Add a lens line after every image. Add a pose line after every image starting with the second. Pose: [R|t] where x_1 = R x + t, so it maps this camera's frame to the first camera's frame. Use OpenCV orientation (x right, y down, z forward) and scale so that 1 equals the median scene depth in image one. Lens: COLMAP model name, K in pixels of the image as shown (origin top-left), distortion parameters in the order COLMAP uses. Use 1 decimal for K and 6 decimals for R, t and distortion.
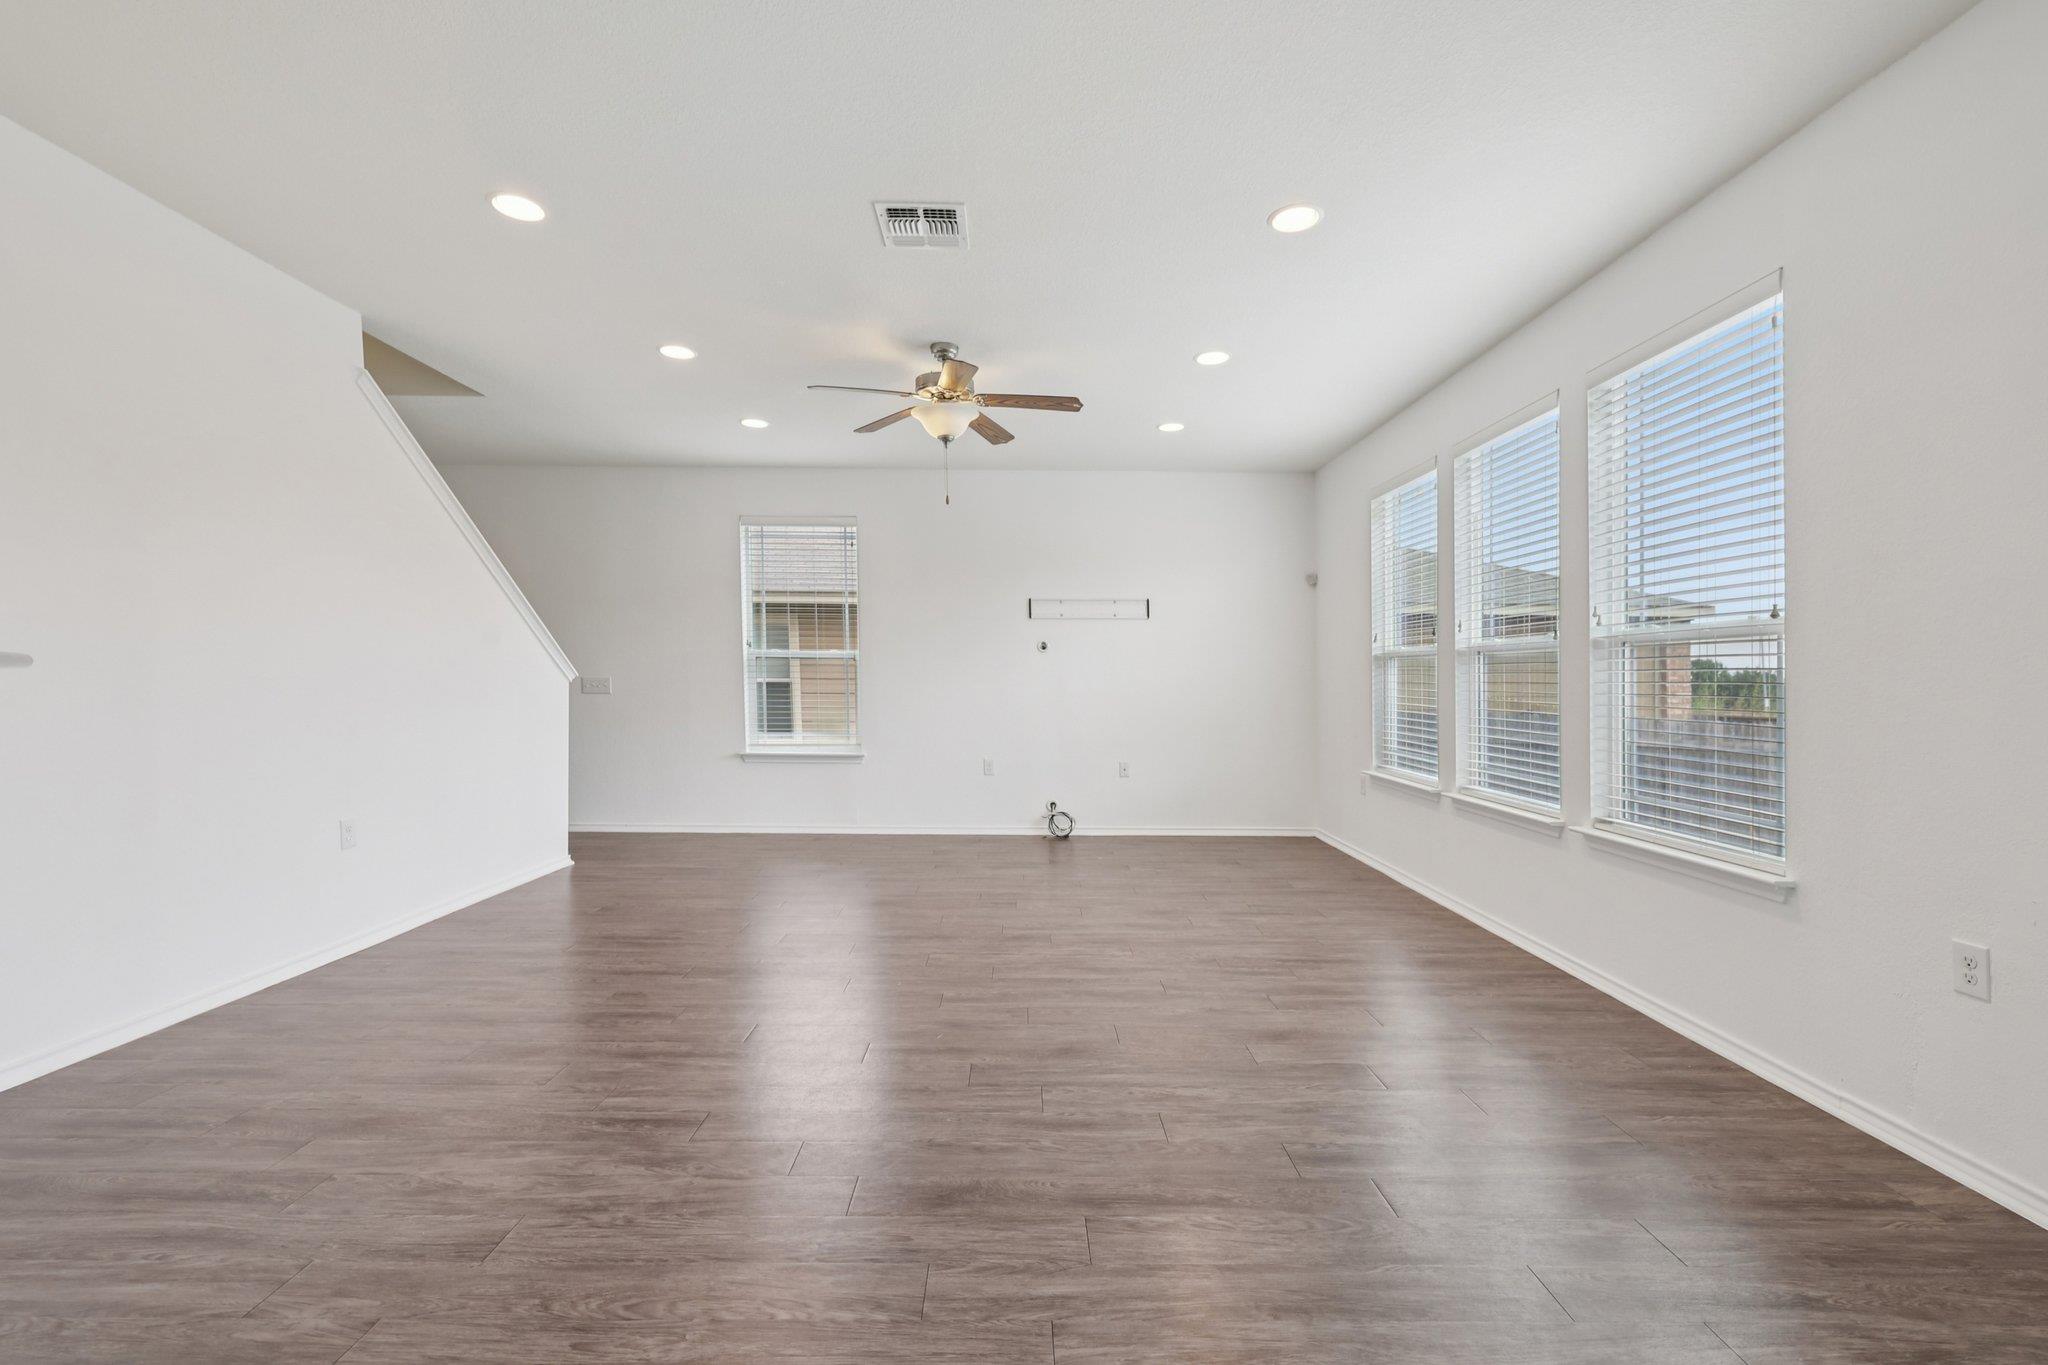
lens RADIAL K [[907.0, 0, 1031.9], [0, 907.0, 675.4], [0, 0, 1]] dist [-0.001194, -0.000897]
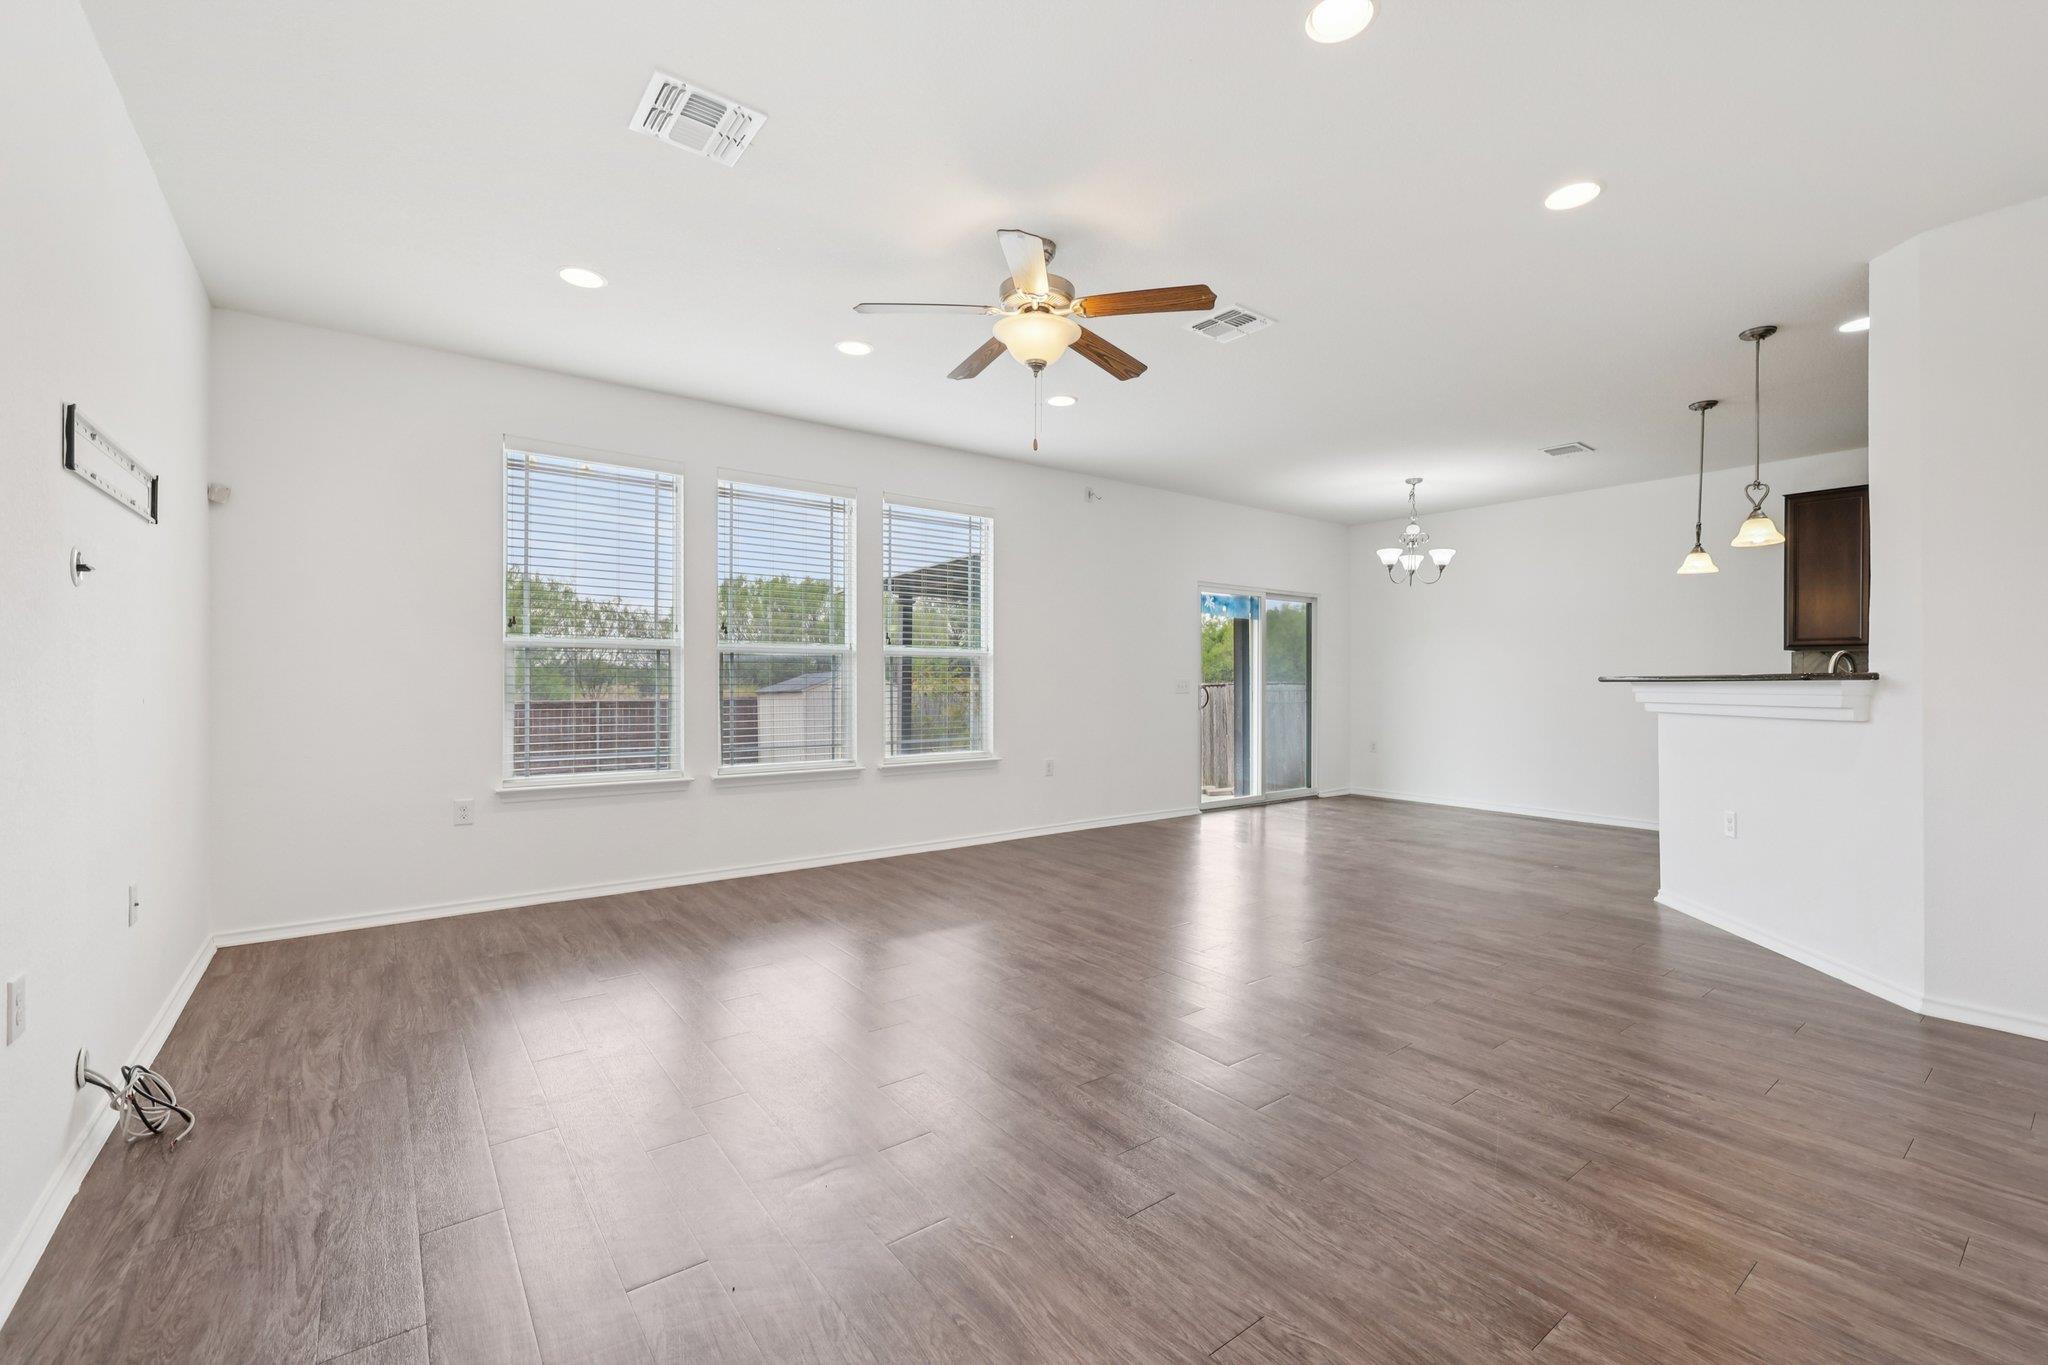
lens RADIAL K [[840.6, 0, 1028.6], [0, 840.6, 688.3], [0, 0, 1]] dist [-0.001039, -0.000174]
pose [[-0.599710, -0.020280, 0.799960, -0.623280], [-0.012120, 0.999794, 0.016260, 0.000496], [-0.800126, 0.000056, -0.599832, 1.383643]]
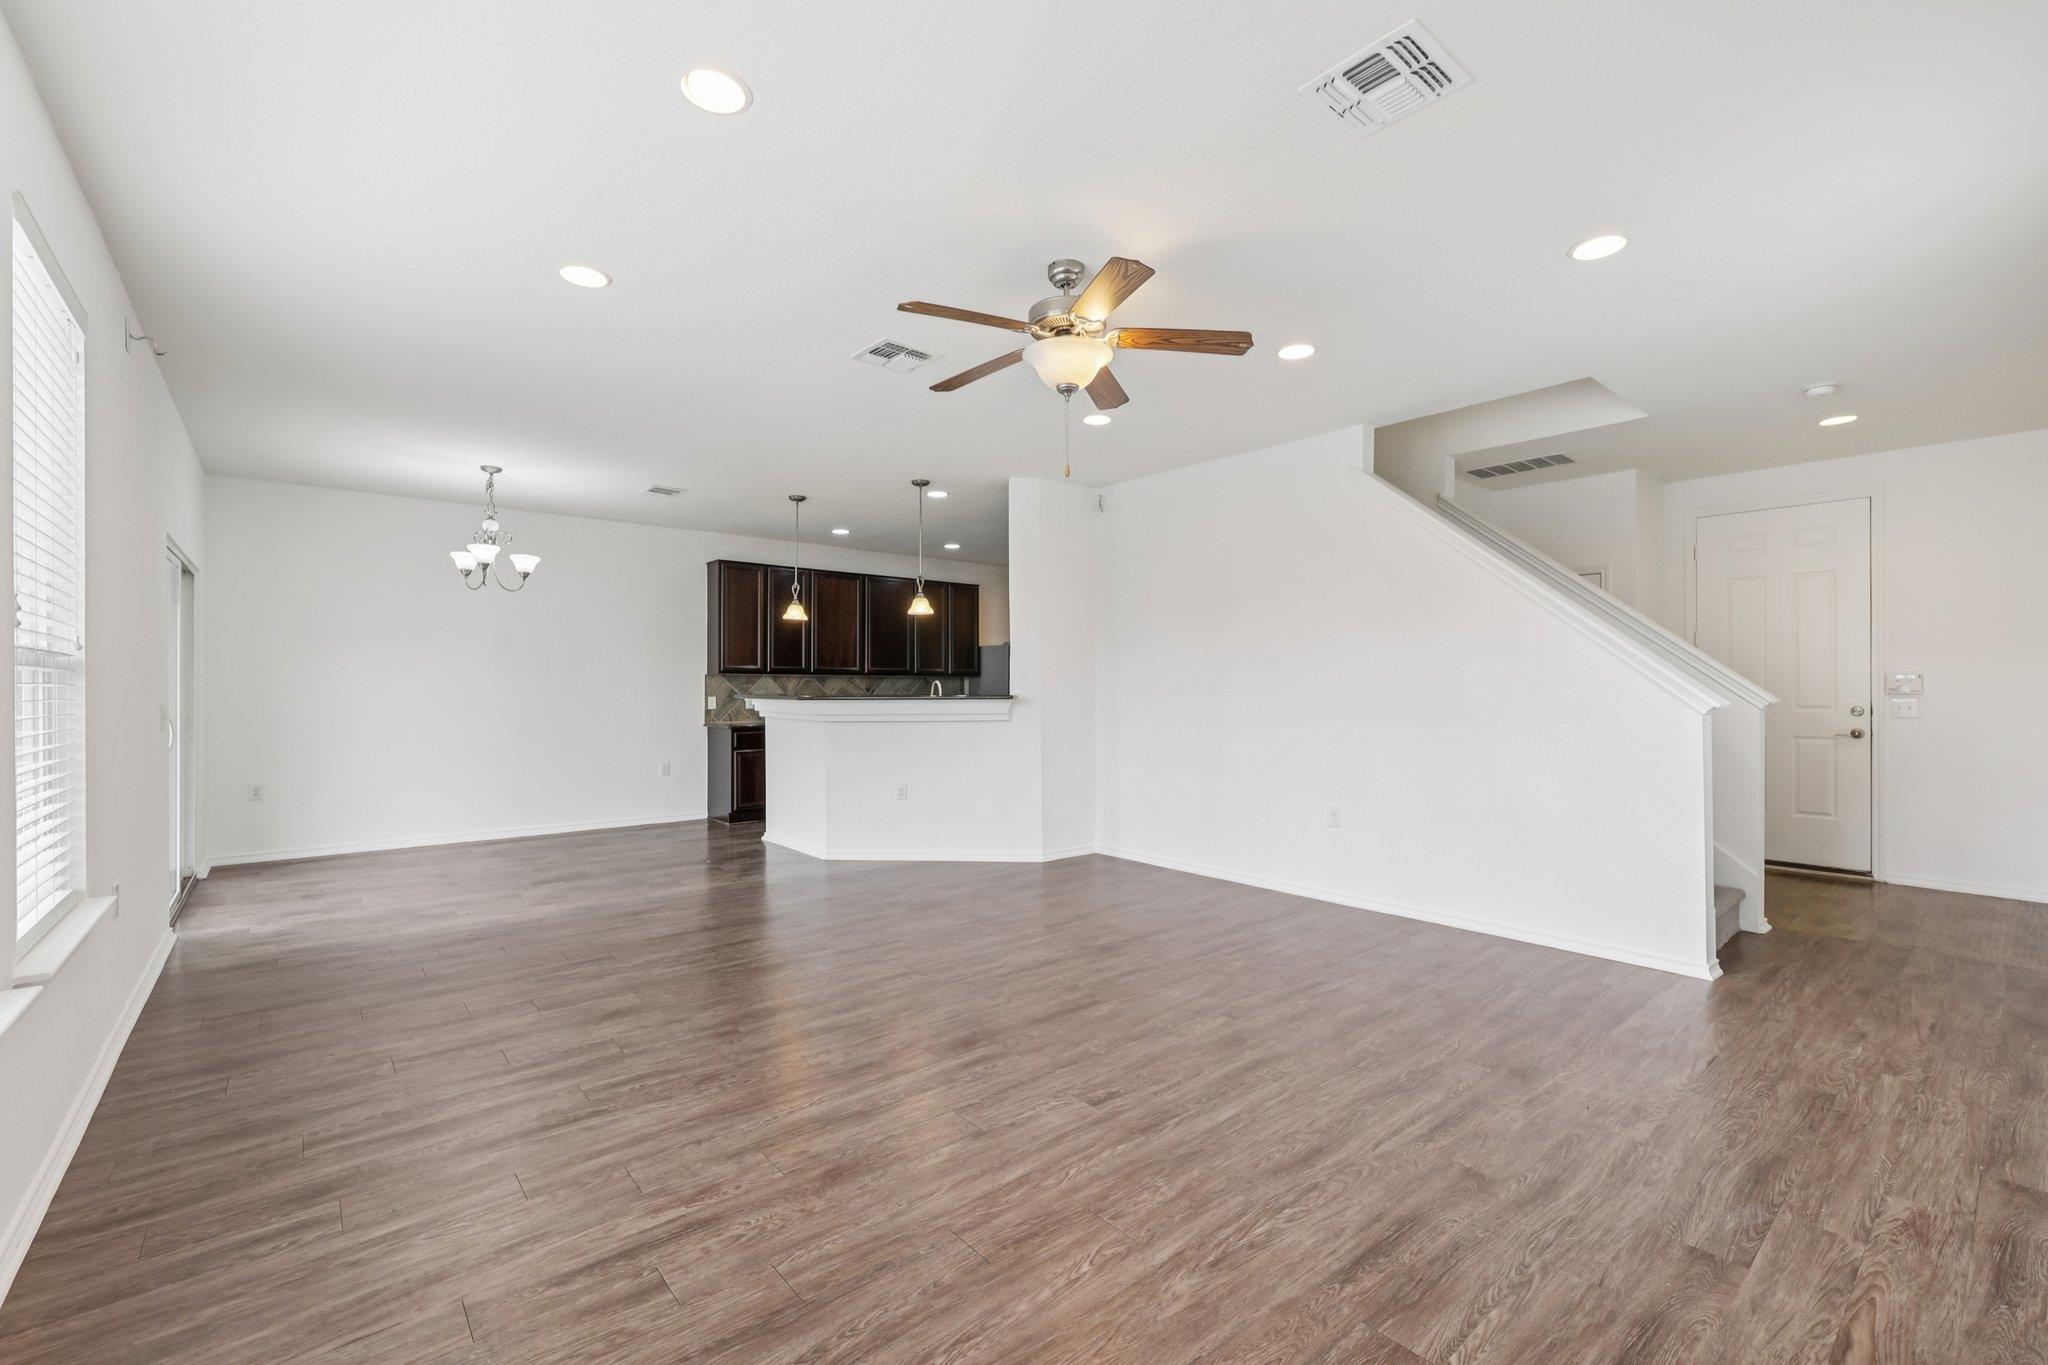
lens RADIAL K [[865.6, 0, 1027.8], [0, 865.6, 686.6], [0, 0, 1]] dist [-0.000479, -0.000741]
pose [[-0.775245, -0.011325, -0.631560, 0.380379], [-0.002533, 0.999887, -0.014821, -0.001961], [0.631656, -0.009891, -0.775186, 1.480425]]
